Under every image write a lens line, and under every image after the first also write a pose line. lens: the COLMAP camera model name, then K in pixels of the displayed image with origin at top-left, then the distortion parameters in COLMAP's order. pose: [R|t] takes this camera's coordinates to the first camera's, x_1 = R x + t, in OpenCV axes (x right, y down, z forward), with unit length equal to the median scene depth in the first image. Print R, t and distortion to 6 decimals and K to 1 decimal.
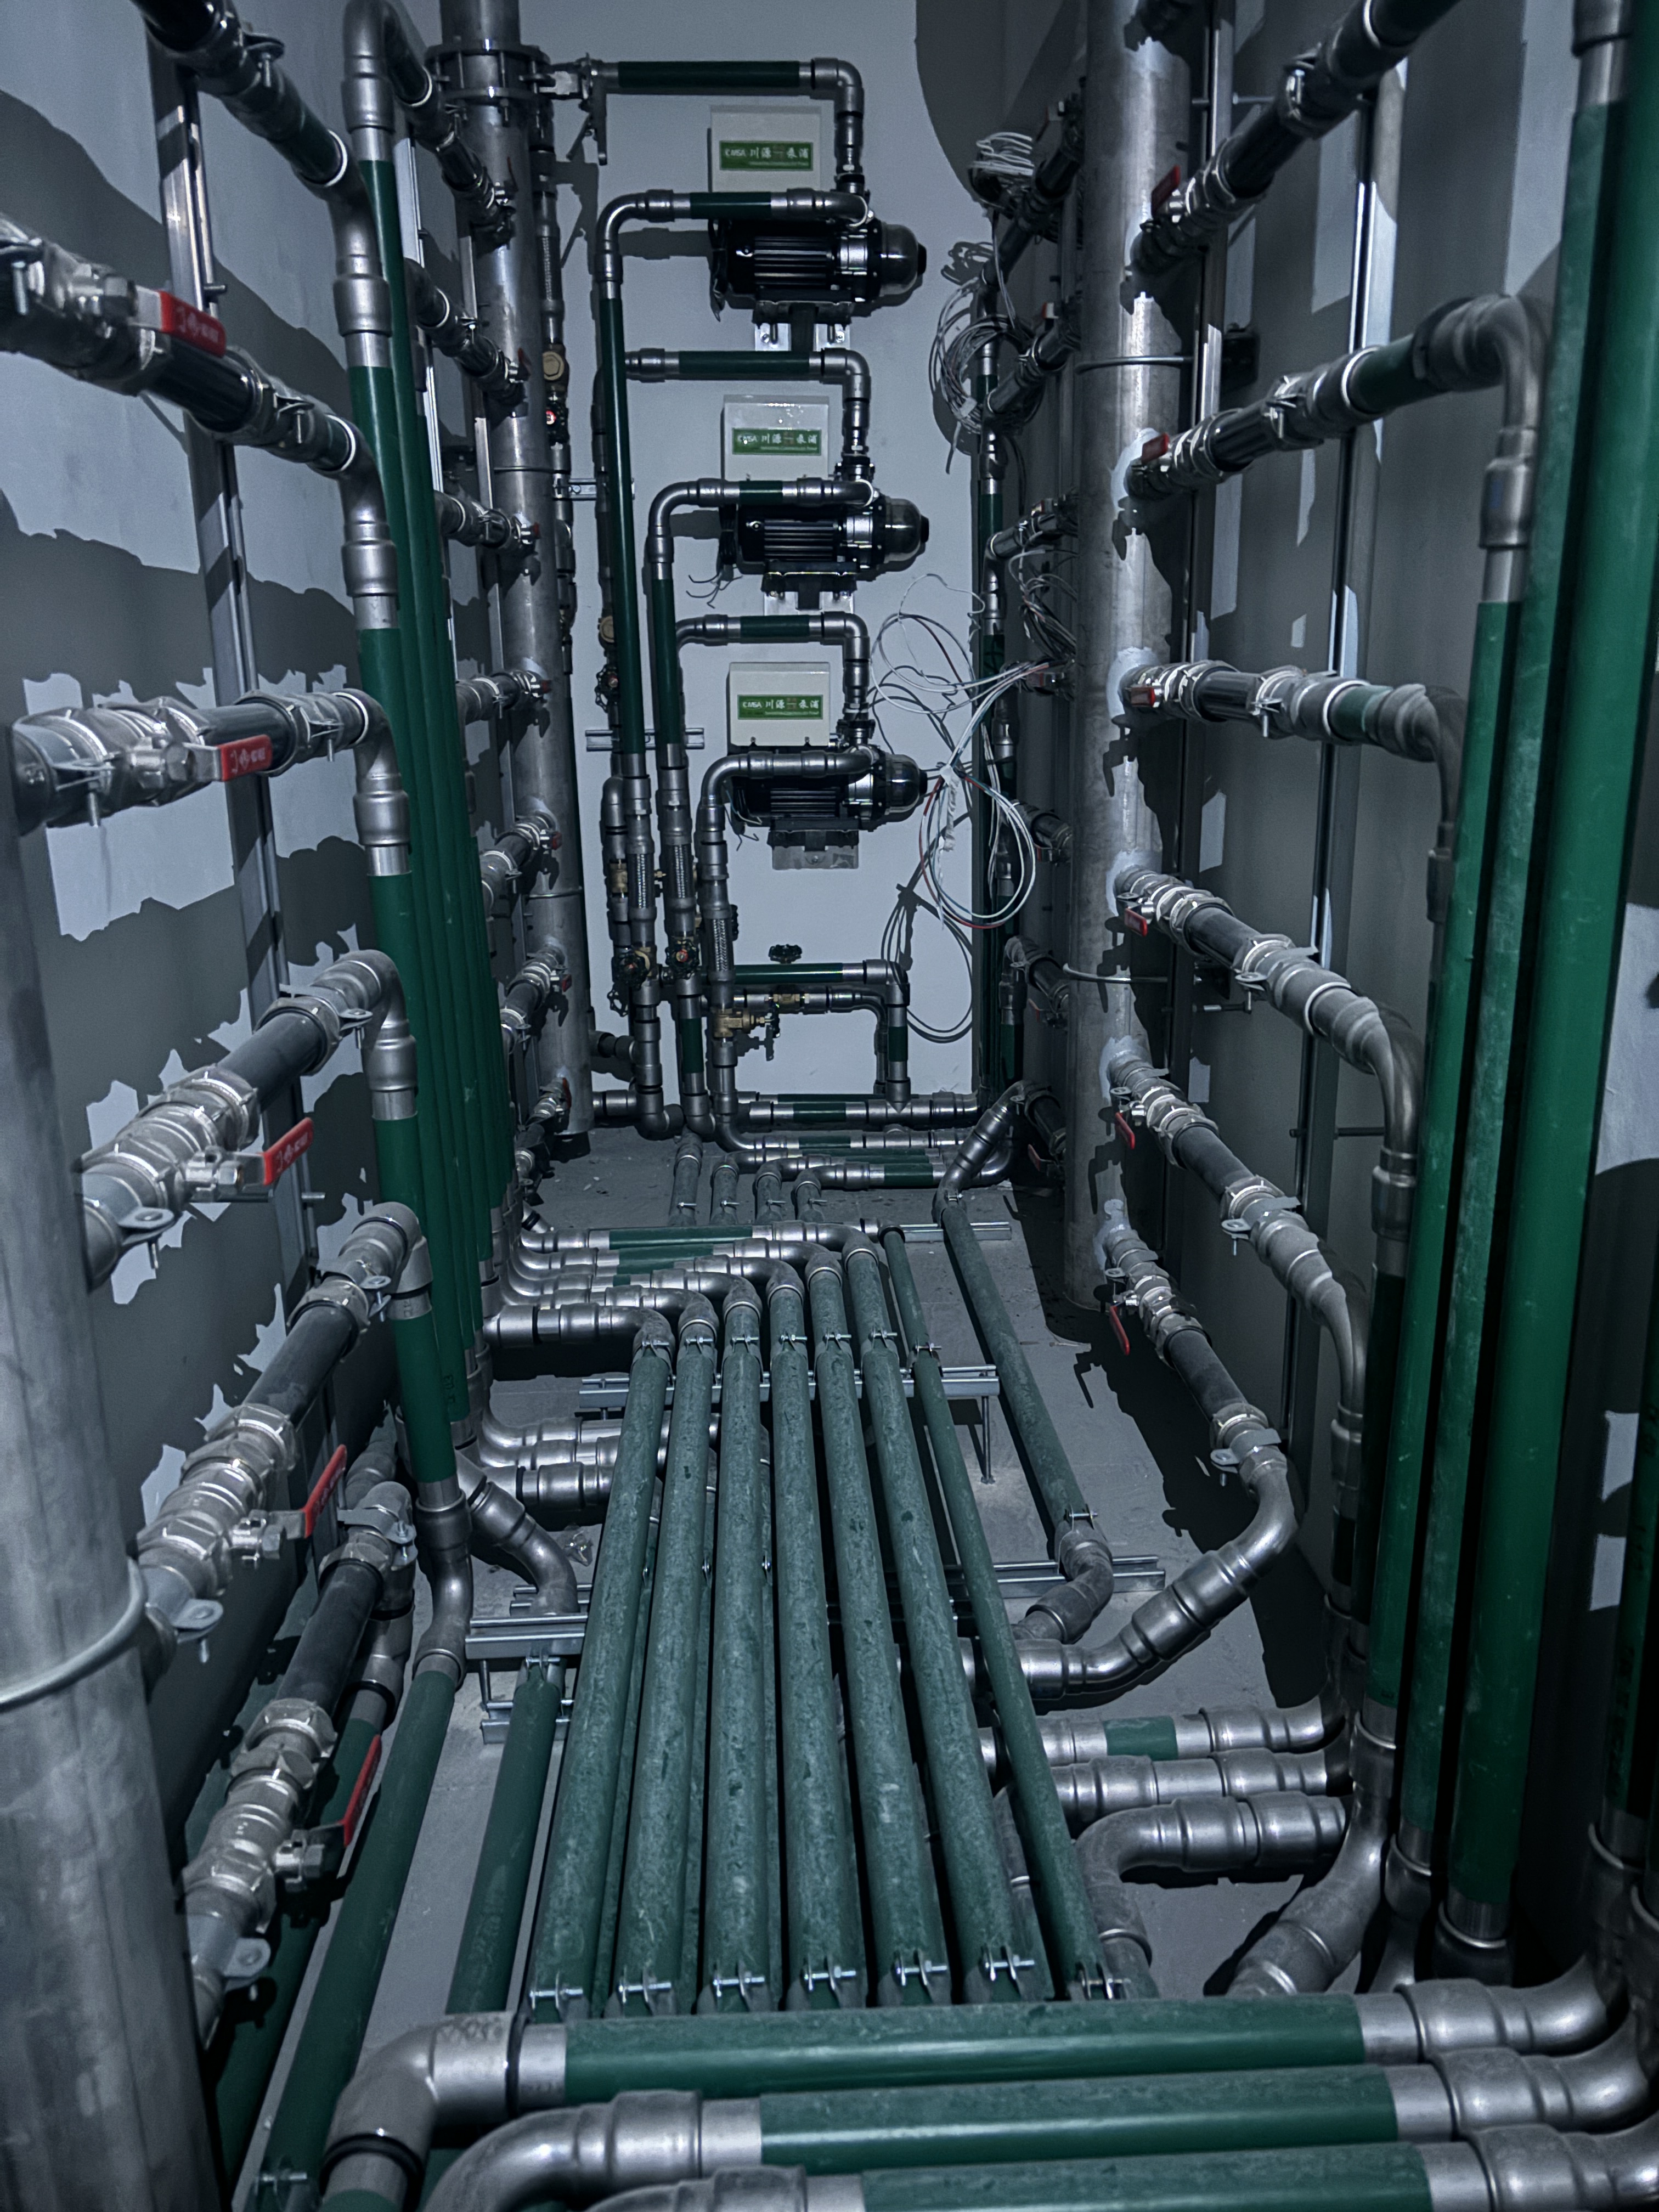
lens RADIAL K [[1661.9, 0, 829.5], [0, 1661.9, 1106.0], [0, 0, 1]] dist [0.006335, -0.031114]
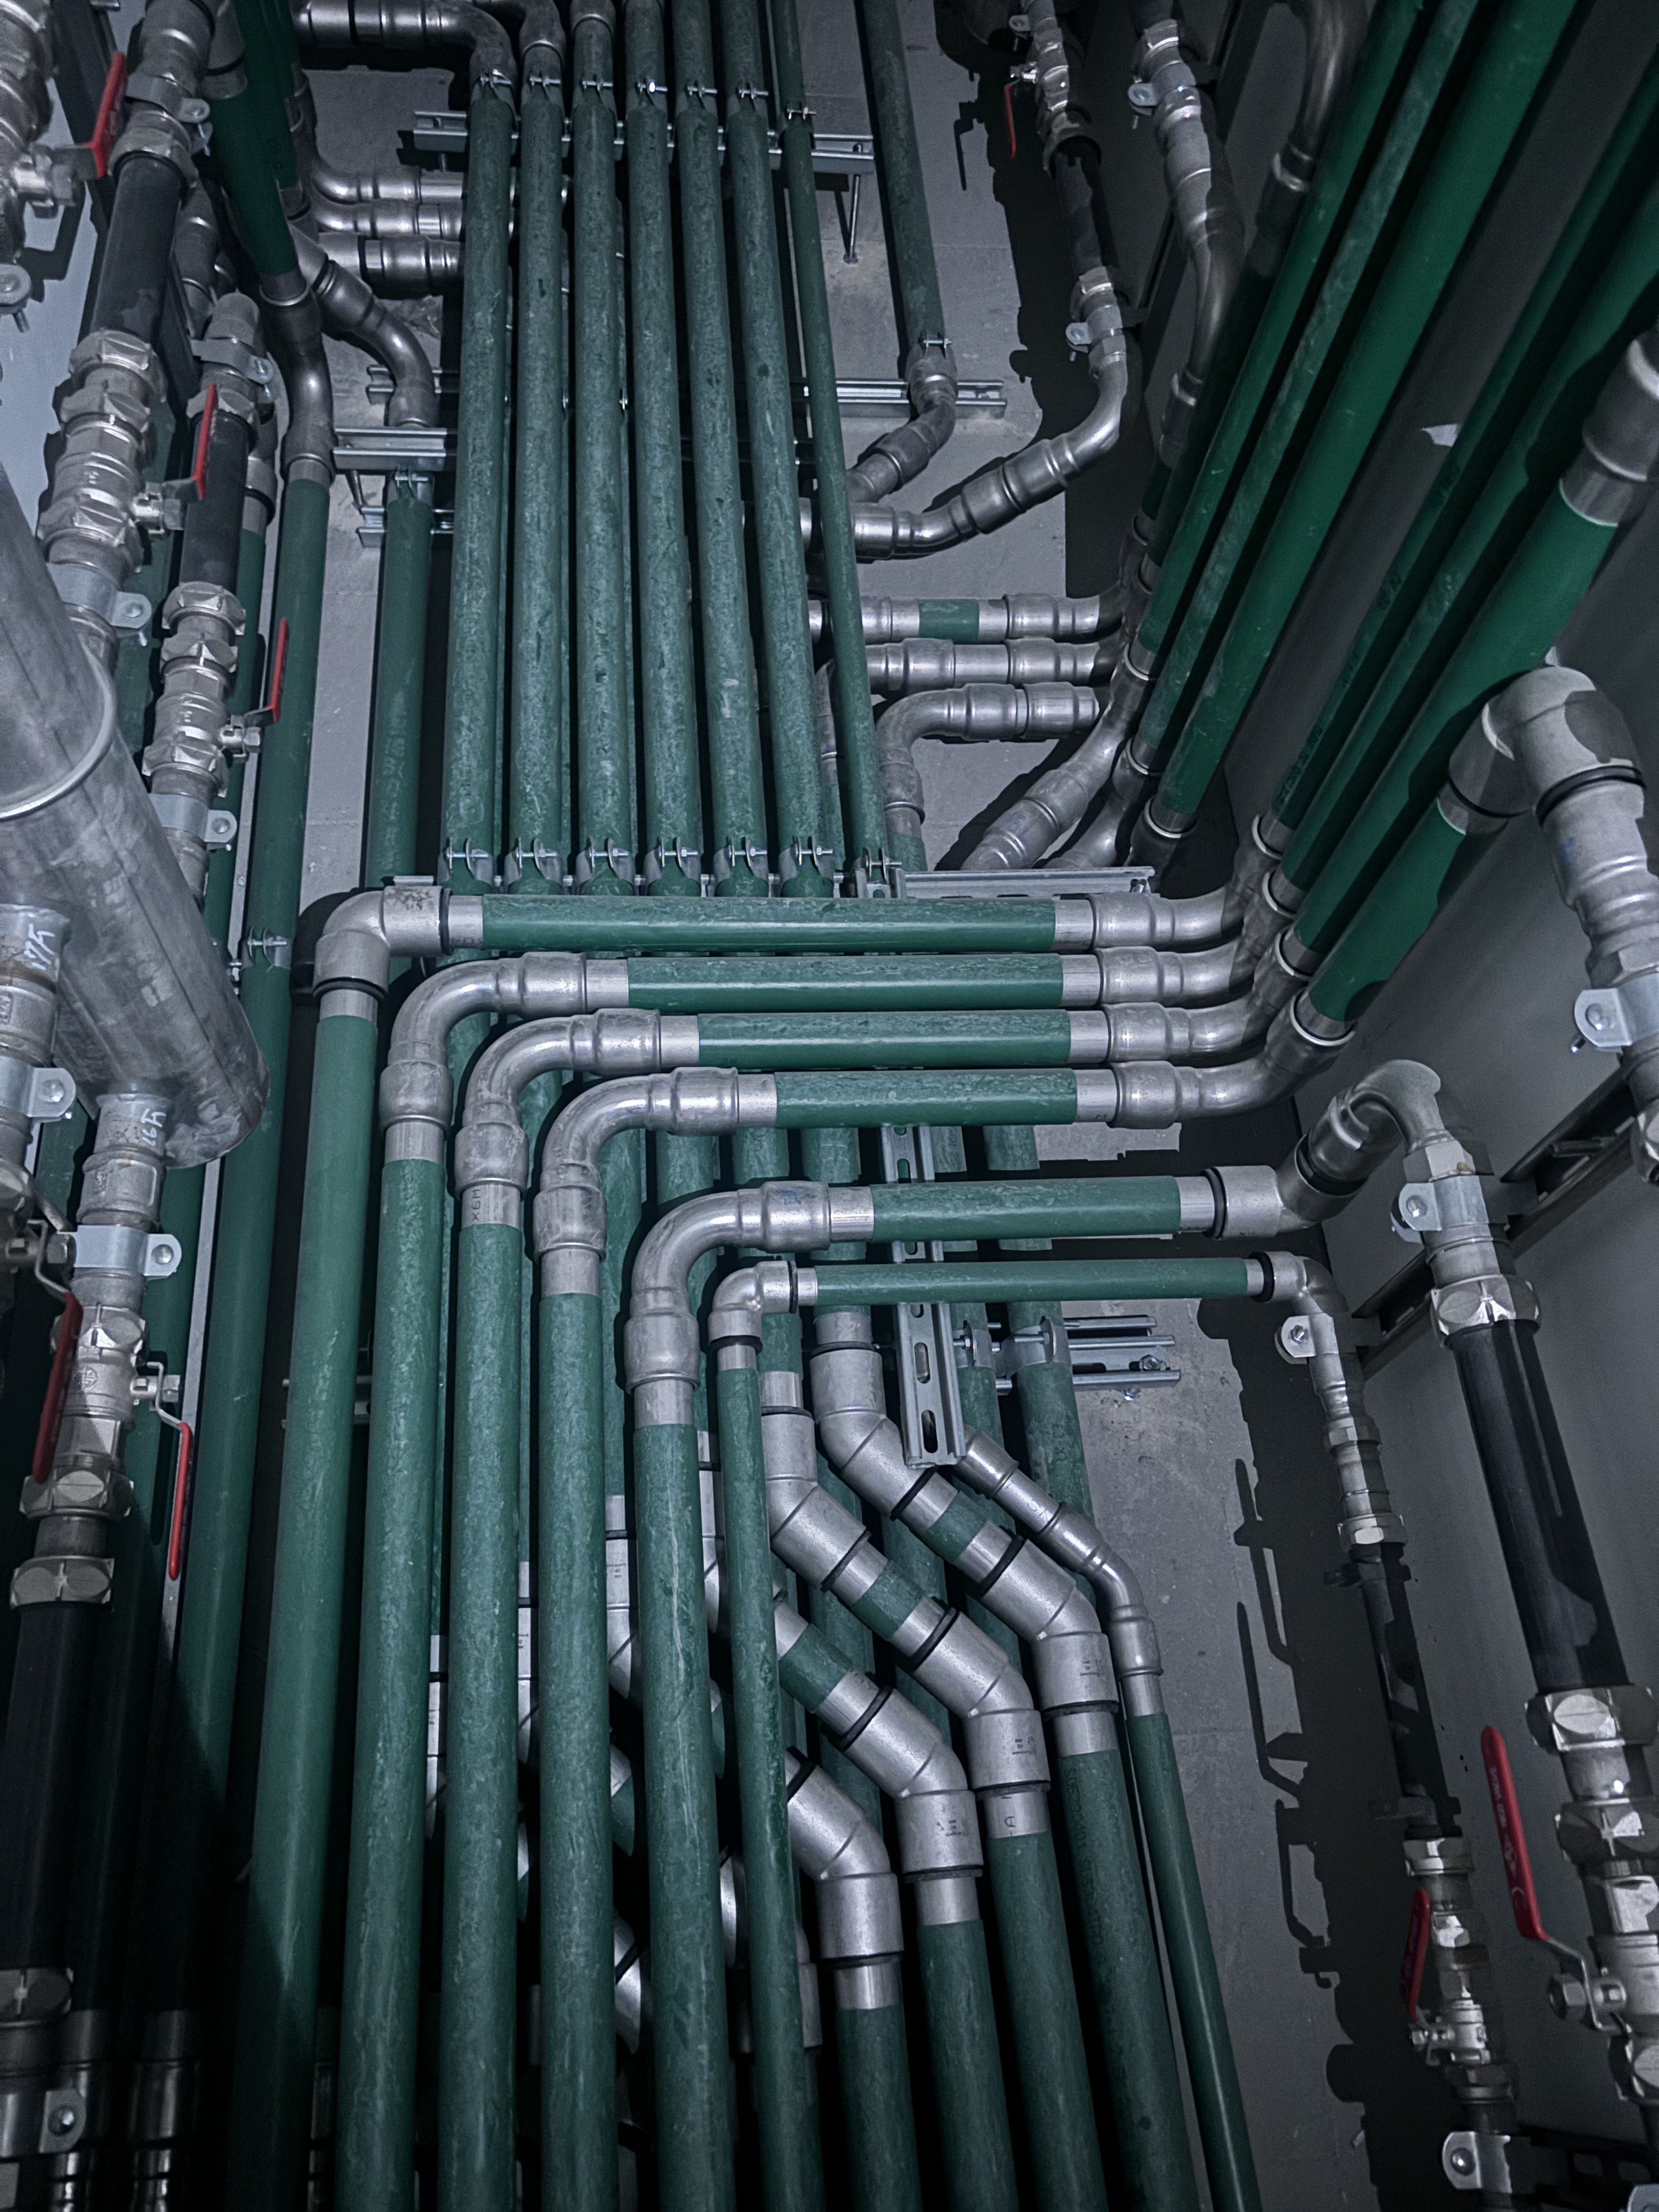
lens RADIAL K [[1728.3, 0, 874.9], [0, 1728.3, 1107.7], [0, 0, 1]] dist [0.001710, -0.049886]
pose [[0.990811, 0.025197, 0.132884, -0.018007], [-0.118178, 0.639120, 0.759974, -0.336930], [-0.065780, -0.768694, 0.636225, -0.034827]]
